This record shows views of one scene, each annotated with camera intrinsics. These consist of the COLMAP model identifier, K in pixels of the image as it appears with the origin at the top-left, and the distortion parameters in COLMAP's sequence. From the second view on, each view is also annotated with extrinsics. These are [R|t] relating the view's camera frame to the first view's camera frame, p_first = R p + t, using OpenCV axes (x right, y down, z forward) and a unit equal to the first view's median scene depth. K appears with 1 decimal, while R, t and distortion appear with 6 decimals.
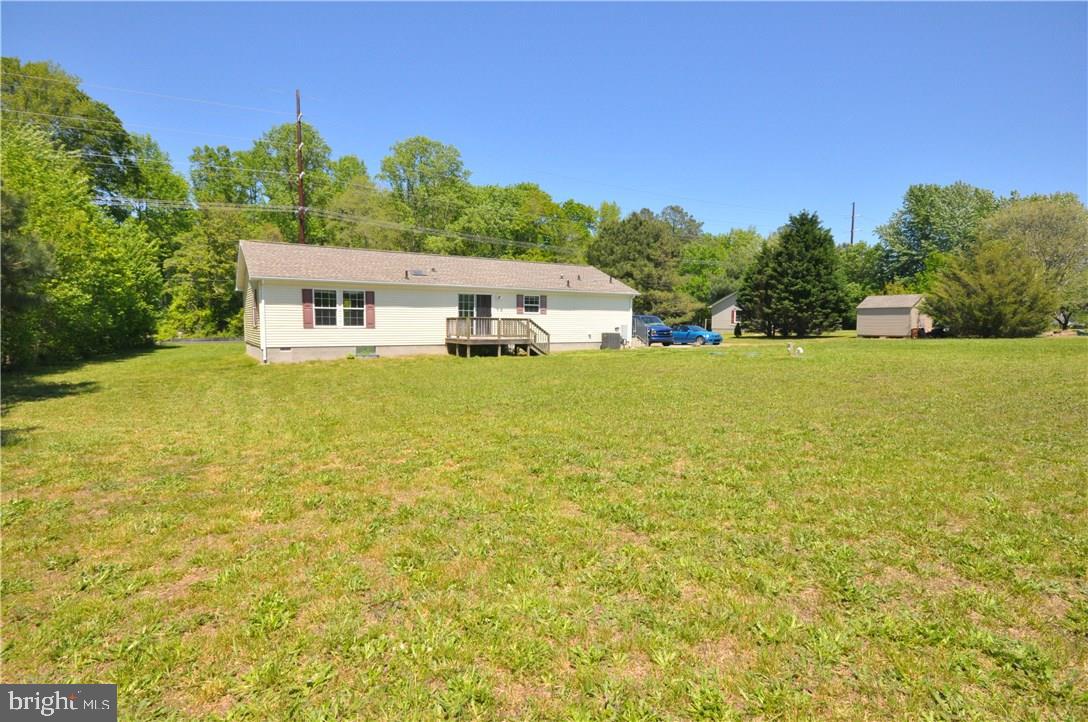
lens RADIAL K [[546.5, 0, 544.0], [0, 546.5, 361.0], [0, 0, 1]] dist [-0.000515, 0.000340]
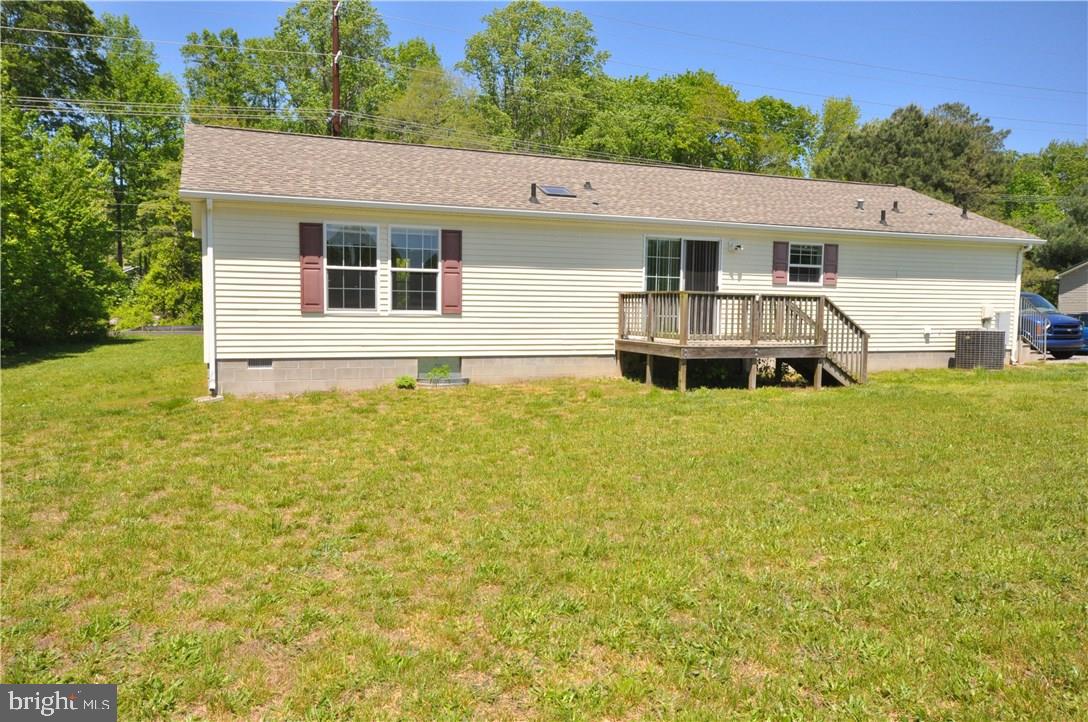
lens RADIAL K [[798.3, 0, 544.0], [0, 798.3, 361.0], [0, 0, 1]] dist [0.002823, 0.003278]
pose [[0.984475, 0.020162, -0.174363, -0.120897], [-0.020006, 0.999796, 0.002651, -0.024867], [0.174381, 0.000878, 0.984678, 0.351683]]
